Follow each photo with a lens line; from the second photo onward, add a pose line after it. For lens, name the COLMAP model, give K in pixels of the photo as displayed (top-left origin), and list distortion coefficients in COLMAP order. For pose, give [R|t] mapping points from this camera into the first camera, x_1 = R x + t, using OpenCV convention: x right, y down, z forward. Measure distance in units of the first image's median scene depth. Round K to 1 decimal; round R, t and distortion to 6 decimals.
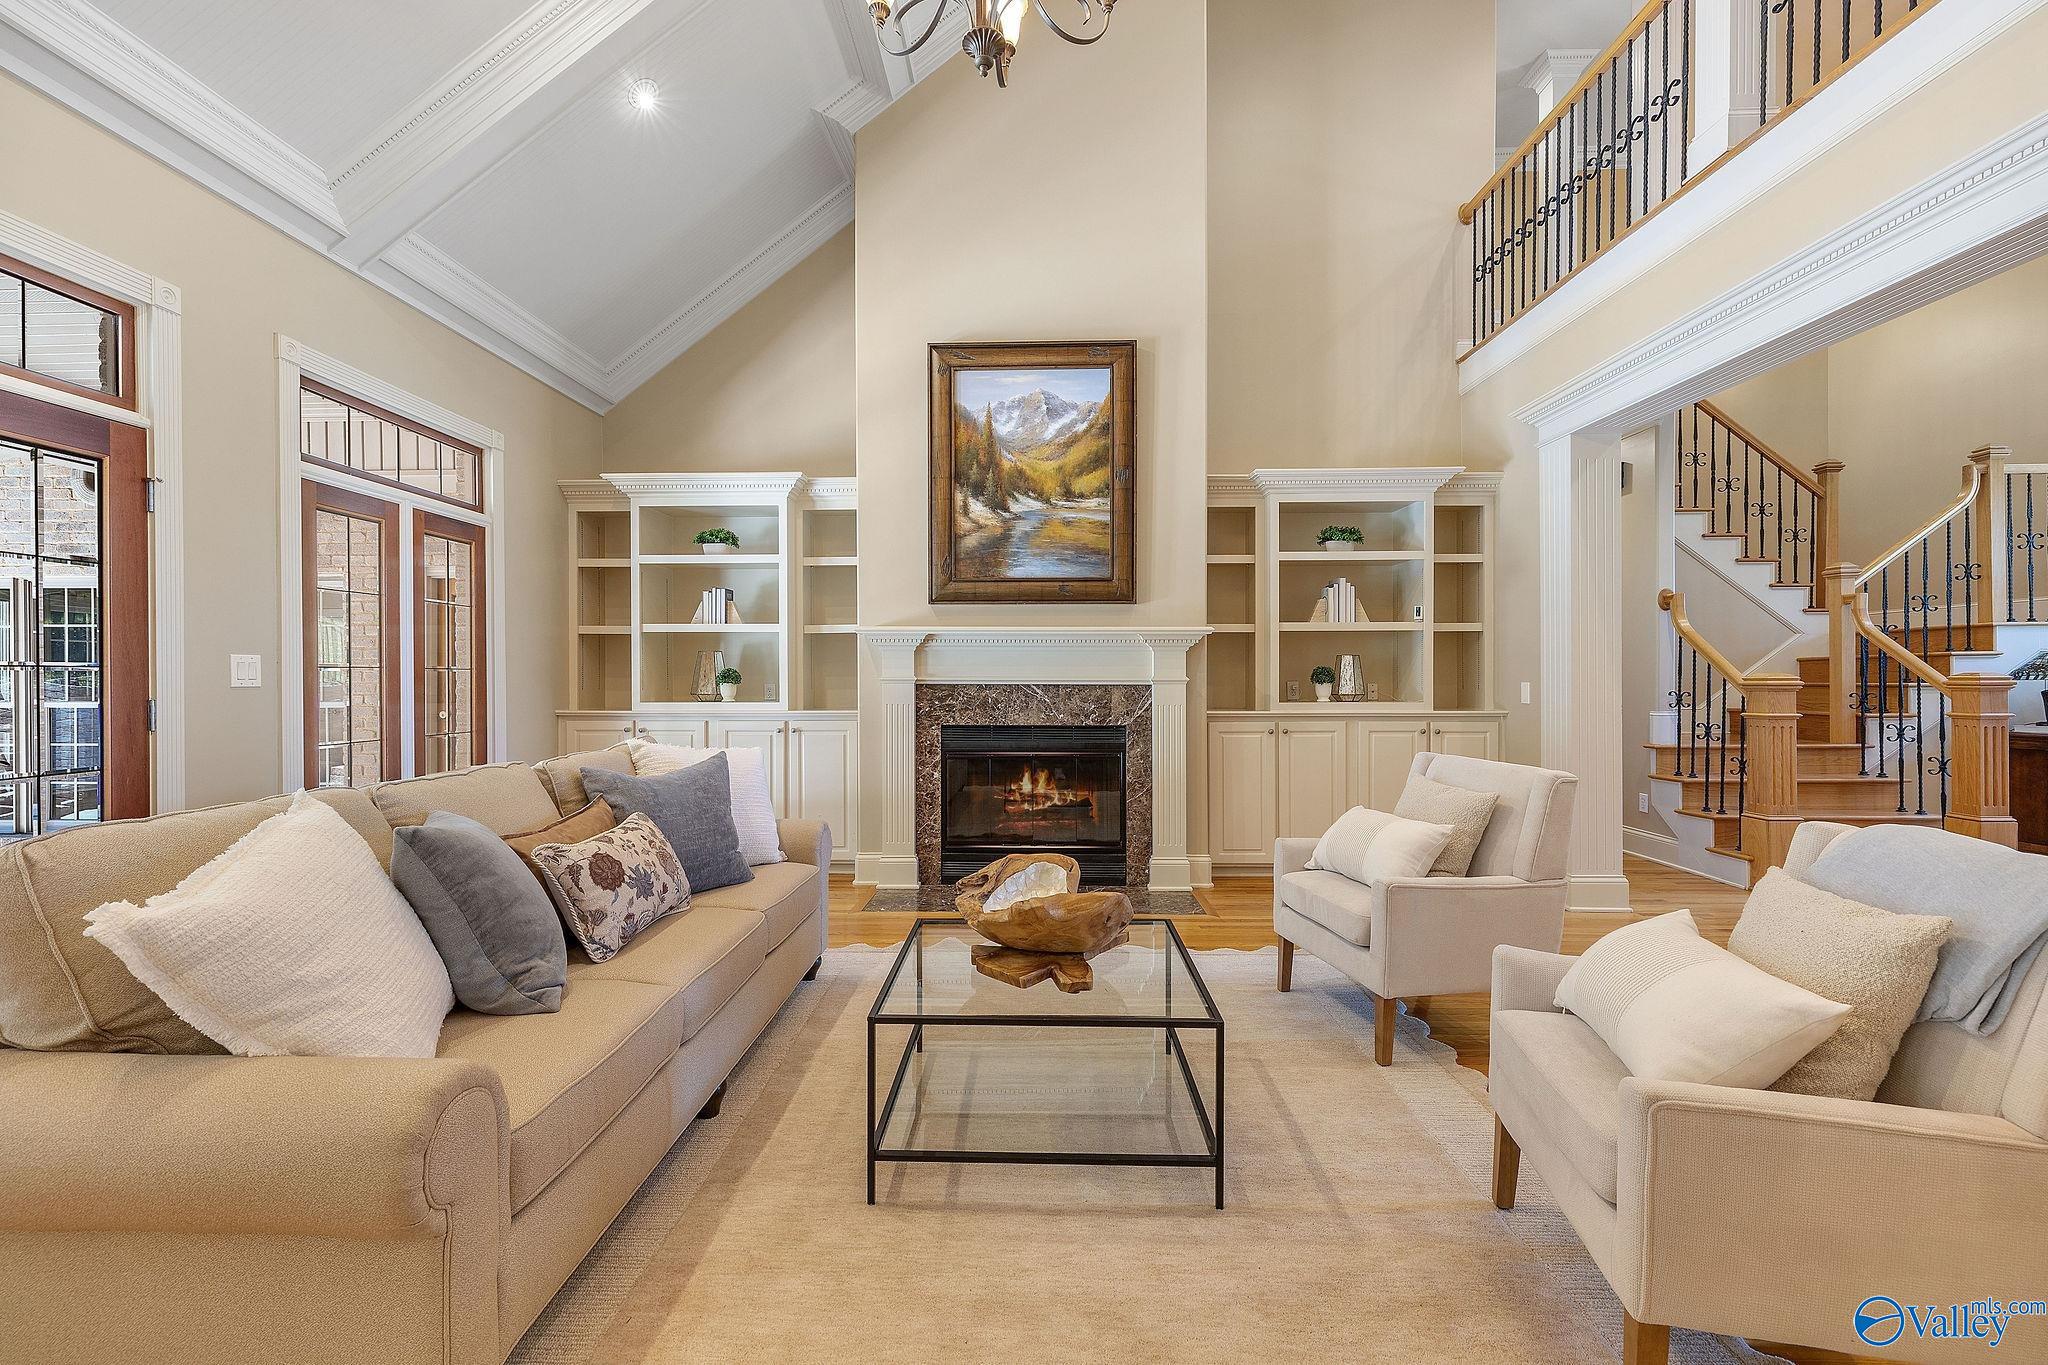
lens RADIAL K [[864.9, 0, 1013.8], [0, 864.9, 686.0], [0, 0, 1]] dist [-0.002212, 0.000877]
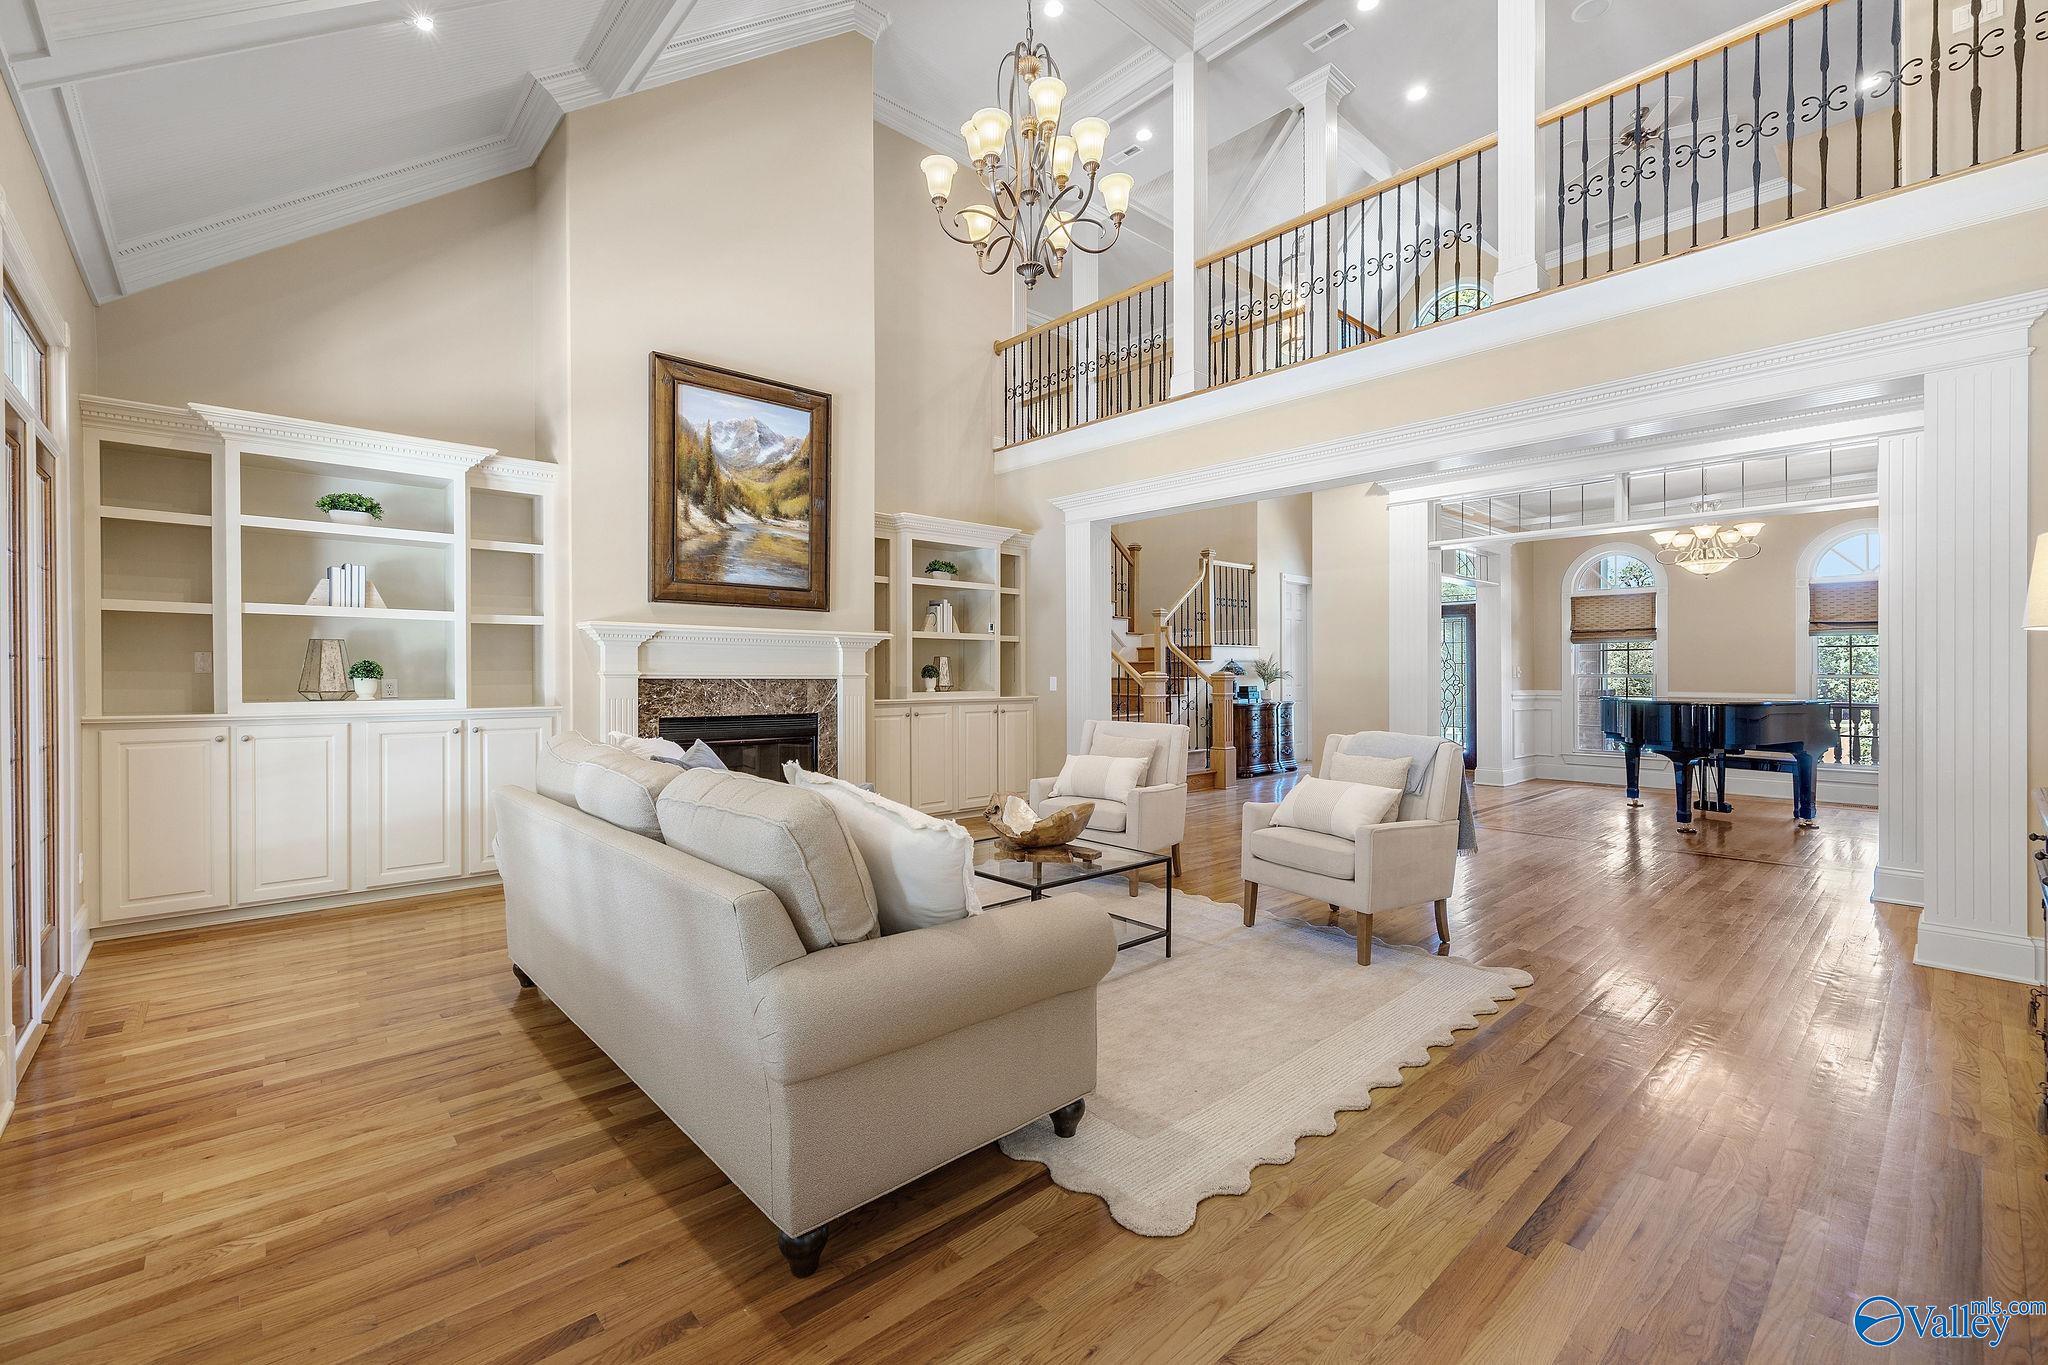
lens RADIAL K [[864.9, 0, 1015.4], [0, 864.9, 675.3], [0, 0, 1]] dist [-0.002212, 0.000877]
pose [[0.719255, 0.001097, 0.694745, -0.491733], [0.003034, 0.999984, -0.004720, -0.000153], [-0.694739, 0.005503, 0.719241, -0.046847]]
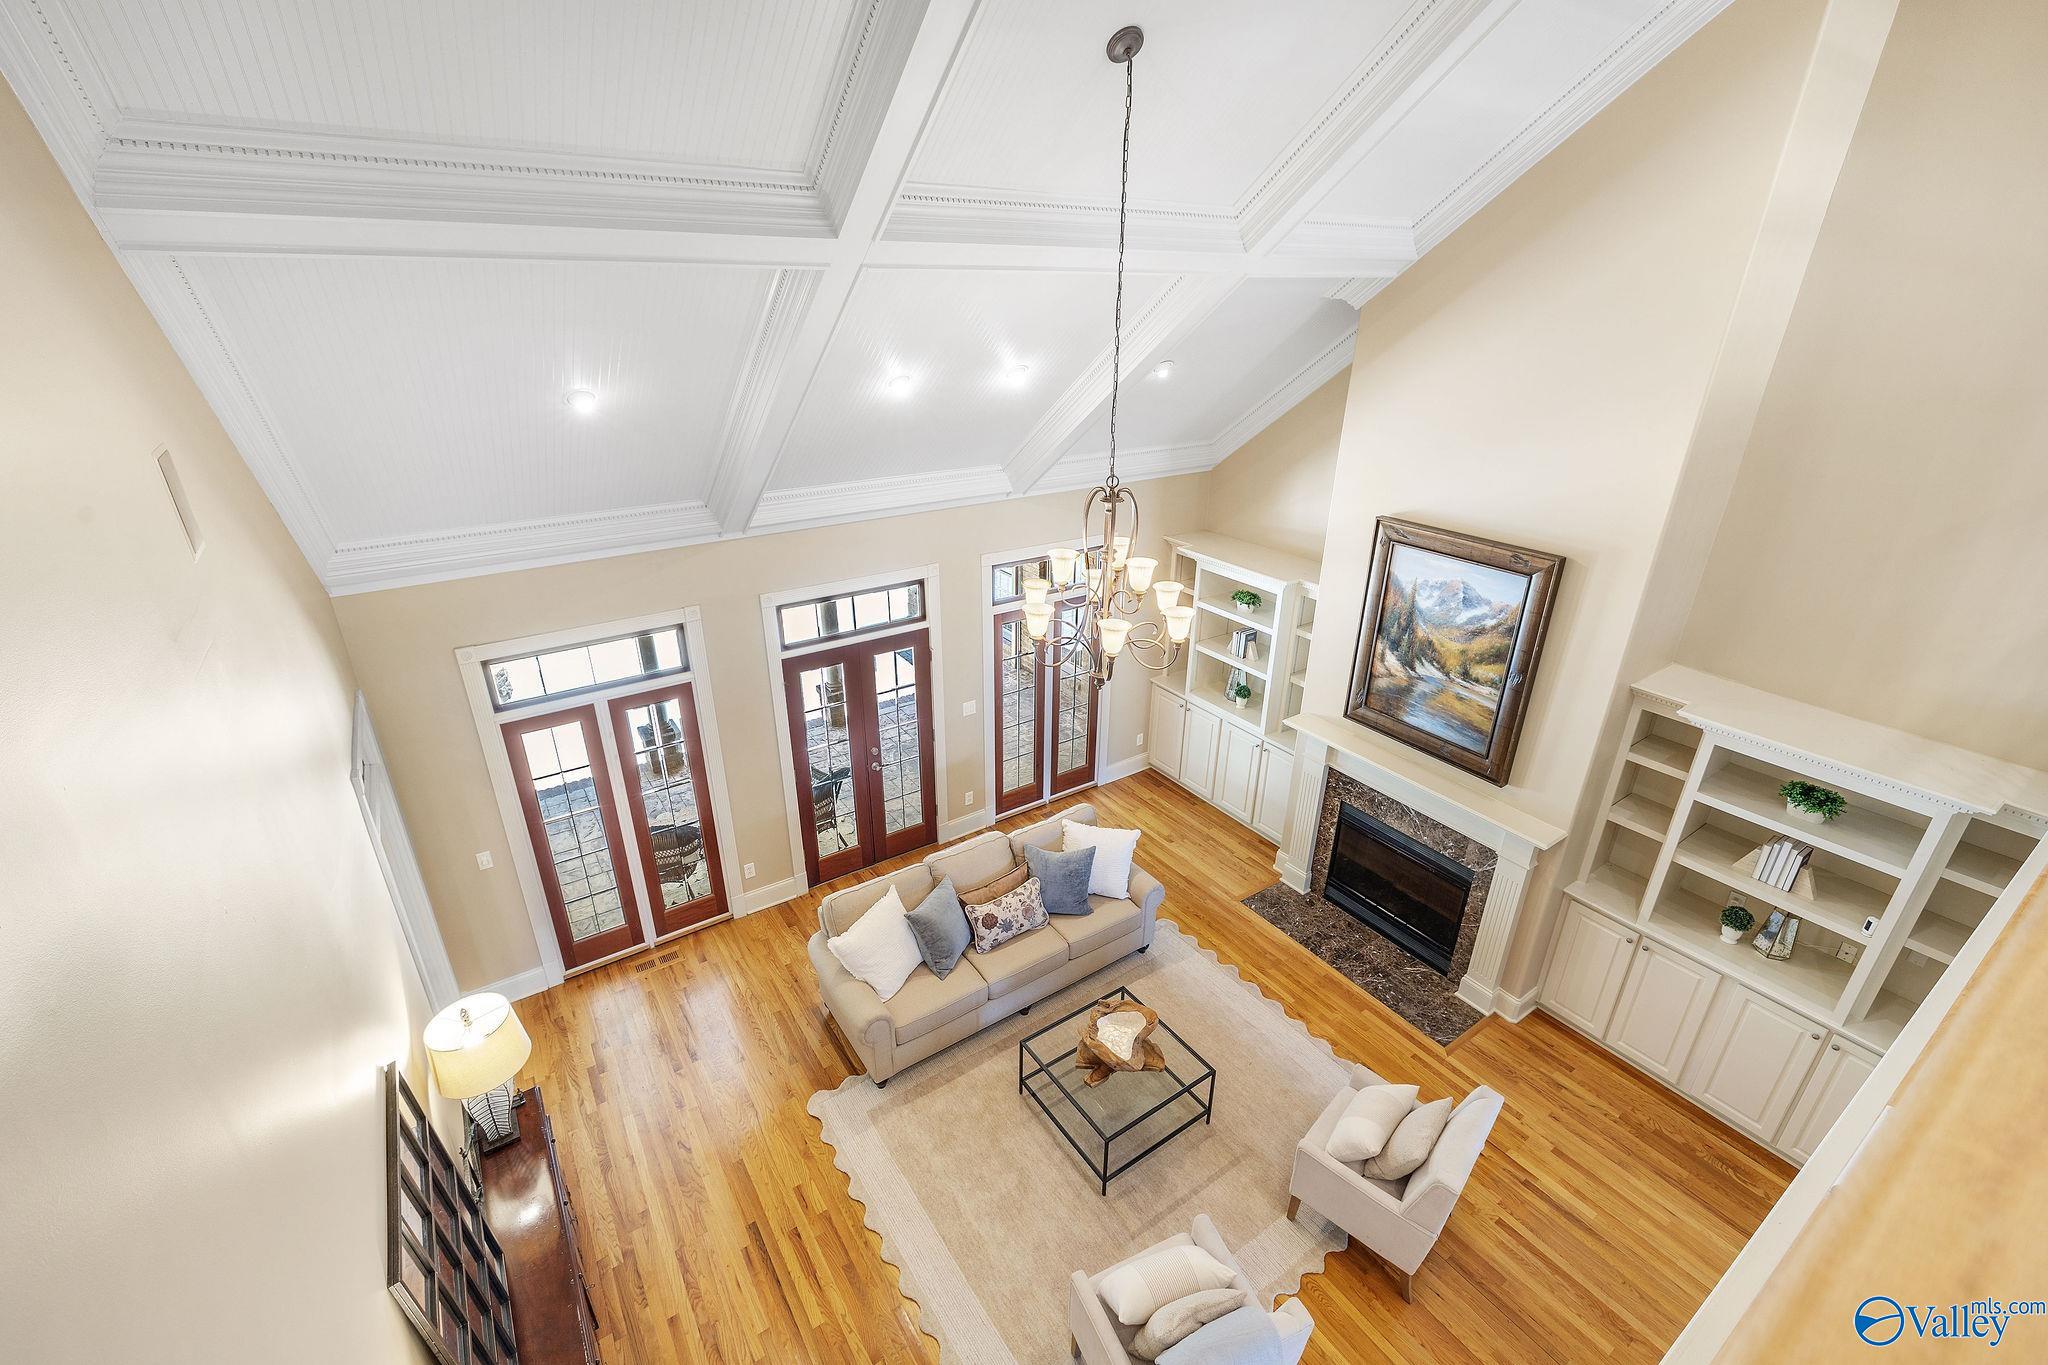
lens RADIAL K [[864.9, 0, 1013.2], [0, 864.9, 677.2], [0, 0, 1]] dist [-0.002212, 0.000877]
pose [[0.581714, 0.329654, -0.743597, 0.533488], [-0.010111, 0.917051, 0.398641, -0.635371], [0.813330, -0.224377, 0.536795, -0.065969]]
